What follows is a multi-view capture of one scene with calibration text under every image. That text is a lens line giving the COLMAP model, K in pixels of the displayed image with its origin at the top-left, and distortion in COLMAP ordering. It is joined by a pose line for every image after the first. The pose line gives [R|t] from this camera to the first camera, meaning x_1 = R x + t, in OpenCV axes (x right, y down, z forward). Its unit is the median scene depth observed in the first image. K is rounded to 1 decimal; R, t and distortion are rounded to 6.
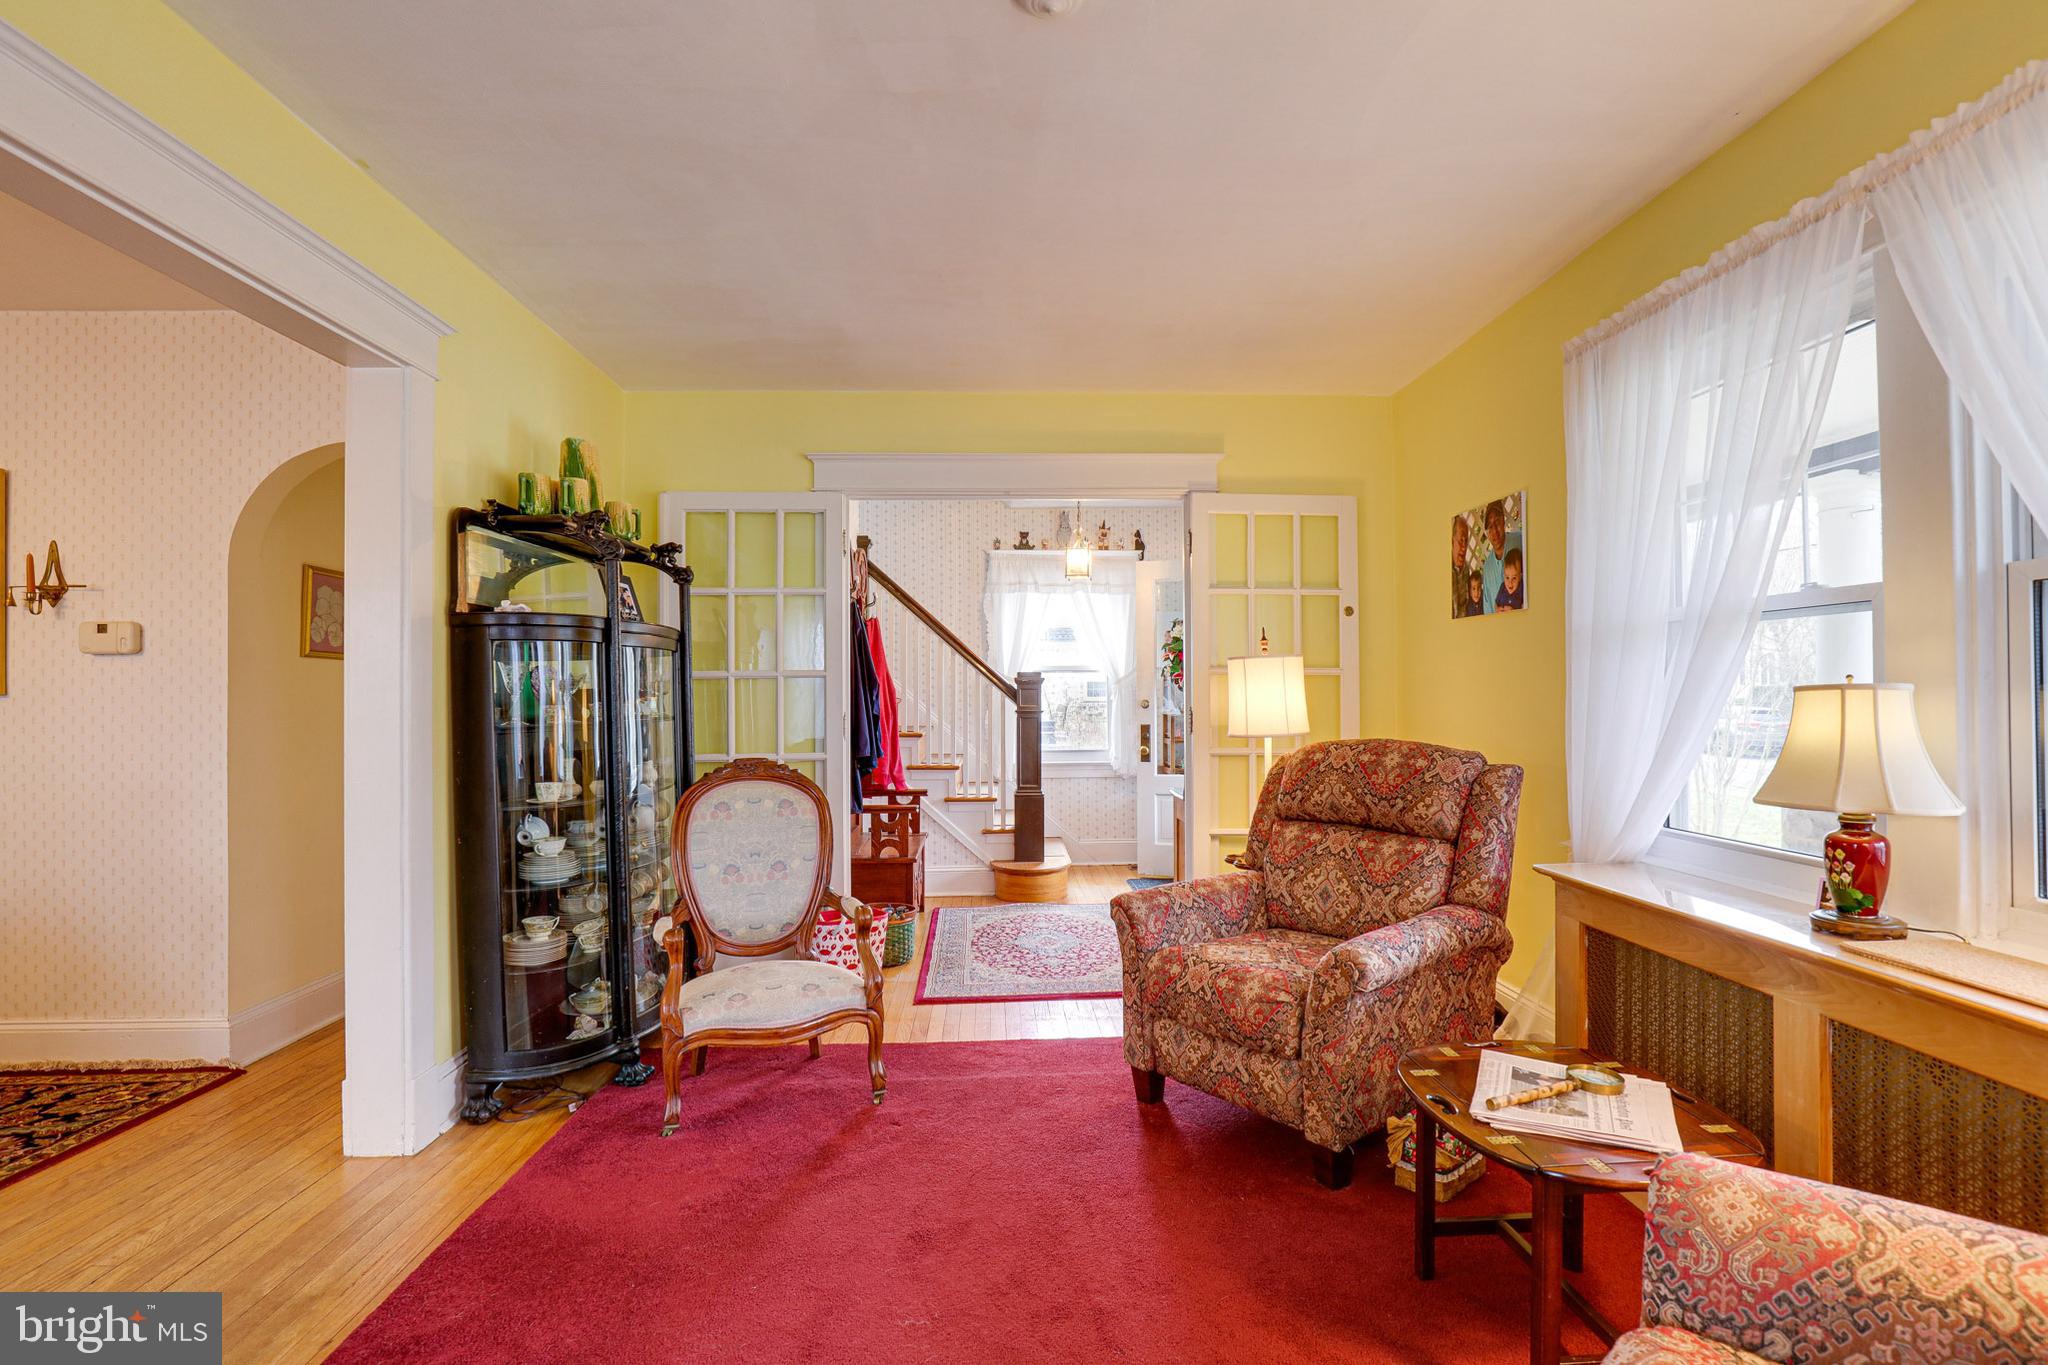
lens RADIAL K [[938.2, 0, 1028.3], [0, 938.2, 690.2], [0, 0, 1]] dist [-0.025364, 0.000167]
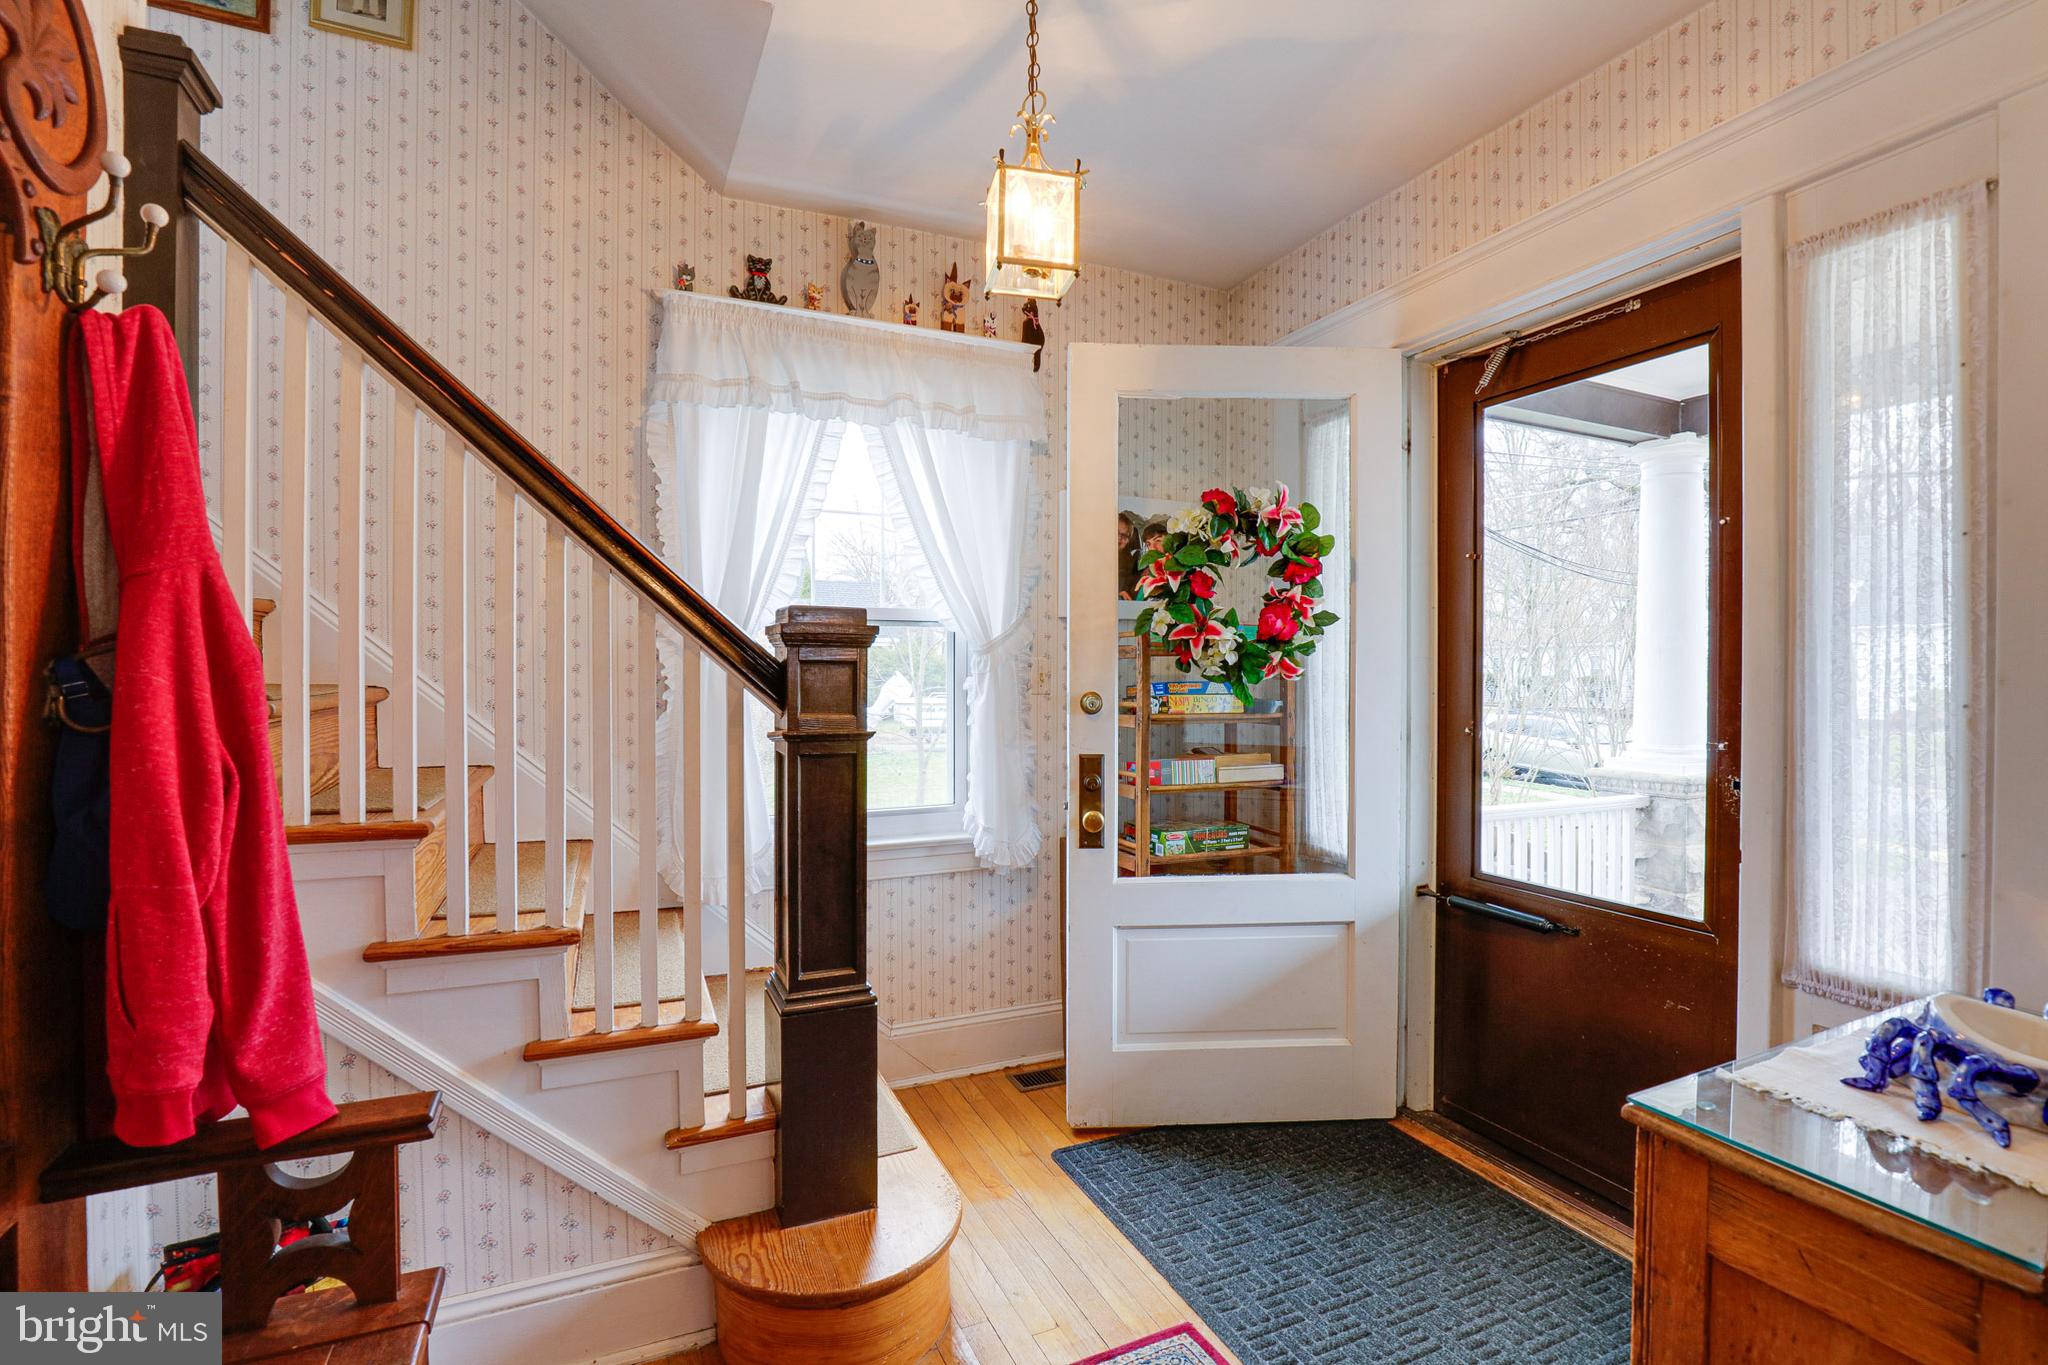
lens RADIAL K [[938.2, 0, 1023.2], [0, 938.2, 682.5], [0, 0, 1]] dist [-0.025364, 0.000167]
pose [[0.926165, -0.000195, 0.377119, -0.054879], [-0.005169, 0.999899, 0.013211, 0.000975], [-0.377084, -0.014185, 0.926070, 0.683908]]
